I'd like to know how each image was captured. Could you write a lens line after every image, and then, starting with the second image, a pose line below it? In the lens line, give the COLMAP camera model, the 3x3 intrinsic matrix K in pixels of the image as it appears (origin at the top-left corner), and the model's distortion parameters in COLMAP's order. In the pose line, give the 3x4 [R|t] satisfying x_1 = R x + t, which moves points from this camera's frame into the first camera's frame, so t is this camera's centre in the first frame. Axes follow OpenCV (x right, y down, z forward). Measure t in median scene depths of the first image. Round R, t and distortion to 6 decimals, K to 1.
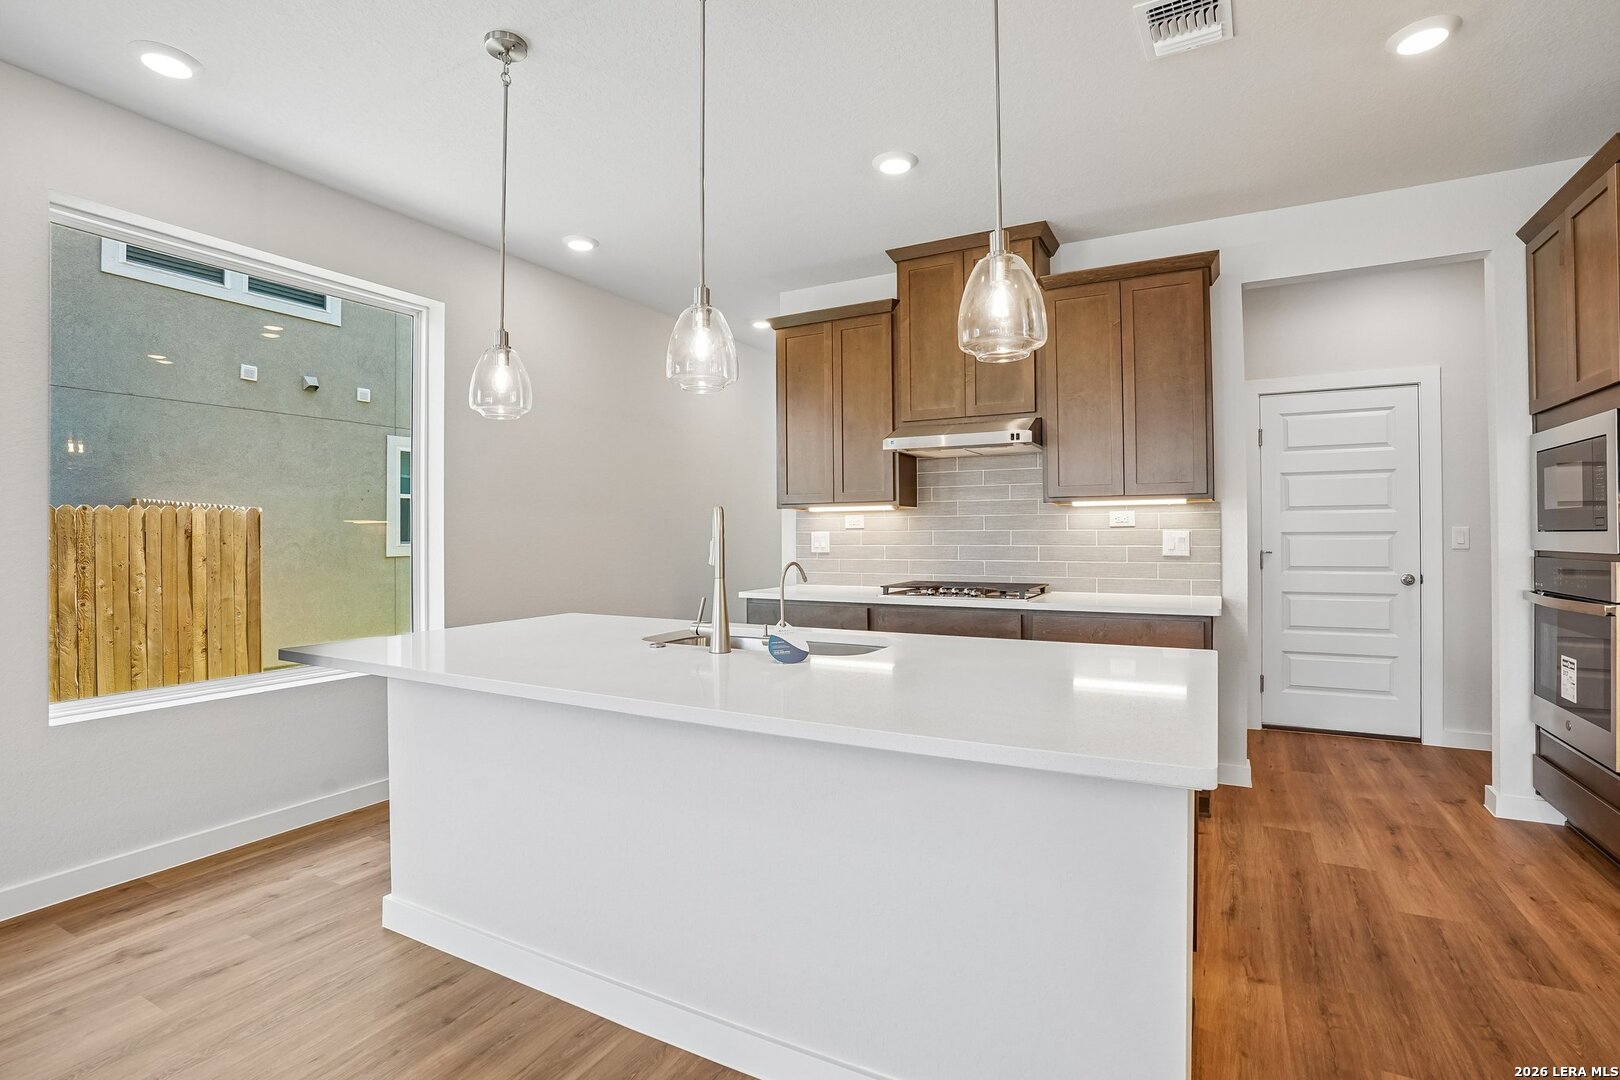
lens RADIAL K [[761.3, 0, 825.8], [0, 761.3, 537.1], [0, 0, 1]] dist [-0.054540, 0.015826]
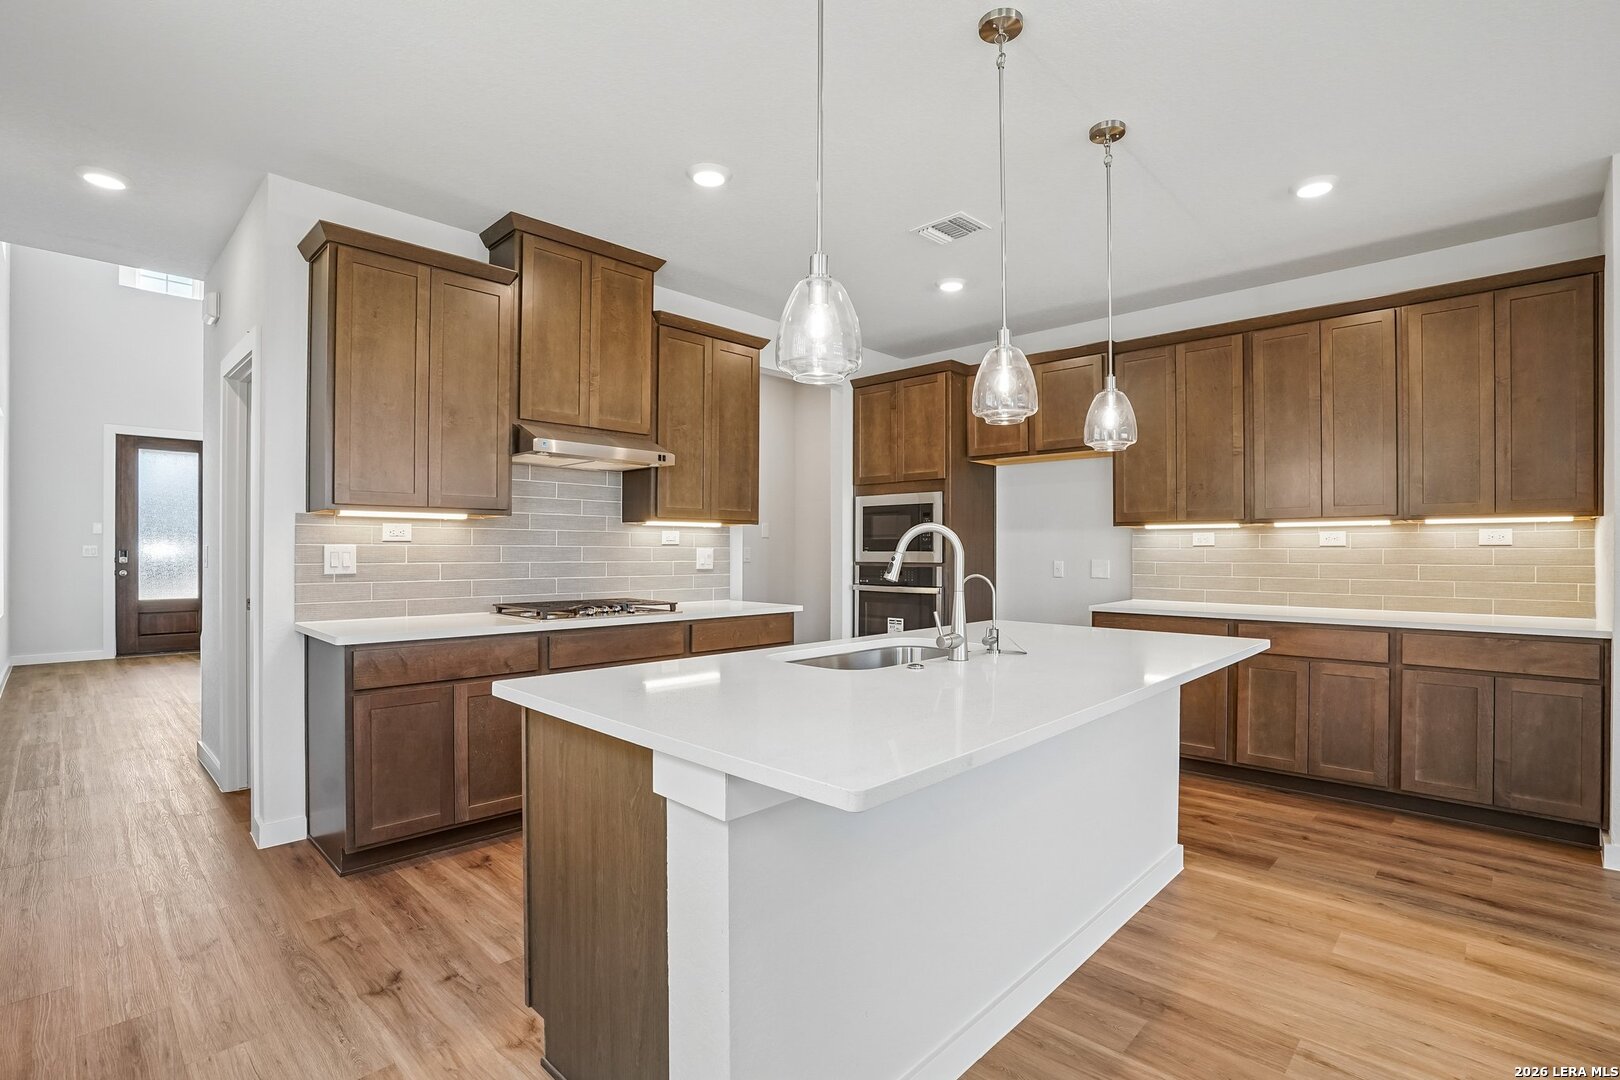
lens RADIAL K [[761.3, 0, 820.8], [0, 761.3, 545.2], [0, 0, 1]] dist [-0.054540, 0.015826]
pose [[0.276546, 0.012805, 0.960915, -0.622415], [-0.003393, 0.999918, -0.012348, 0.000610], [-0.960995, 0.000155, 0.276567, 0.440012]]
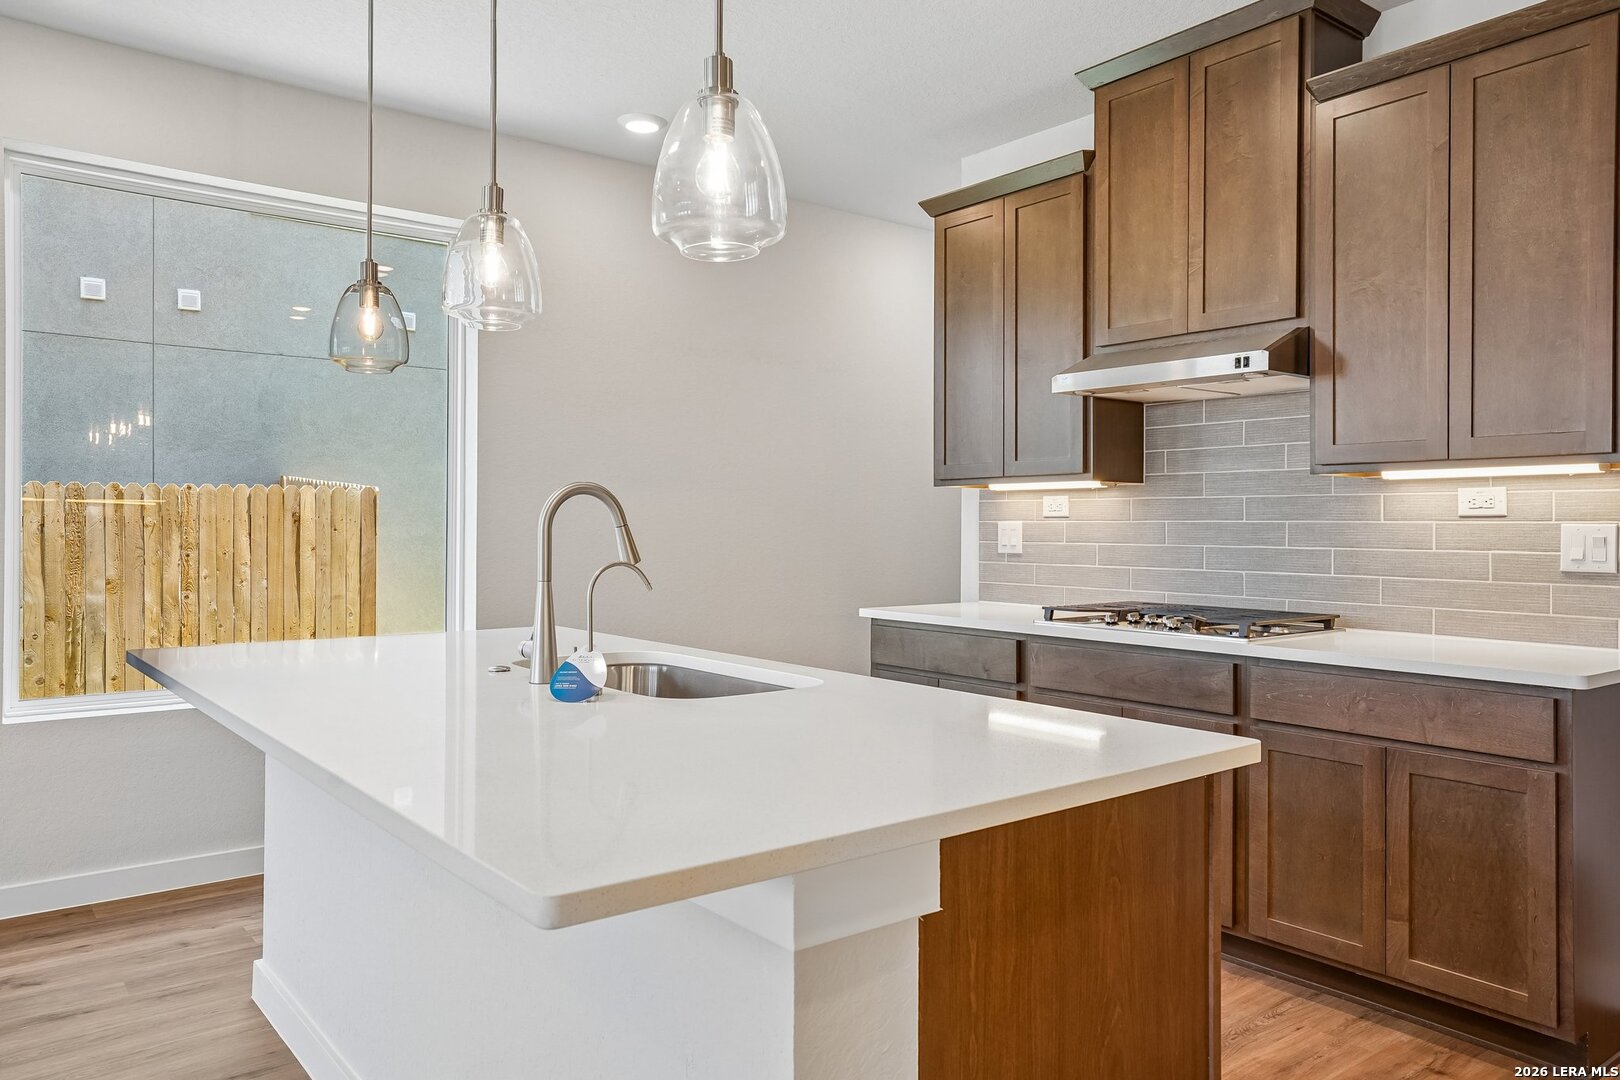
lens RADIAL K [[1140.4, 0, 836.0], [0, 1140.4, 530.3], [0, 0, 1]] dist [0.022647, 0.004401]
pose [[0.915857, 0.011346, -0.401344, 0.284193], [-0.010885, 0.999935, 0.003428, -0.001339], [0.401356, 0.001229, 0.915921, 0.050195]]
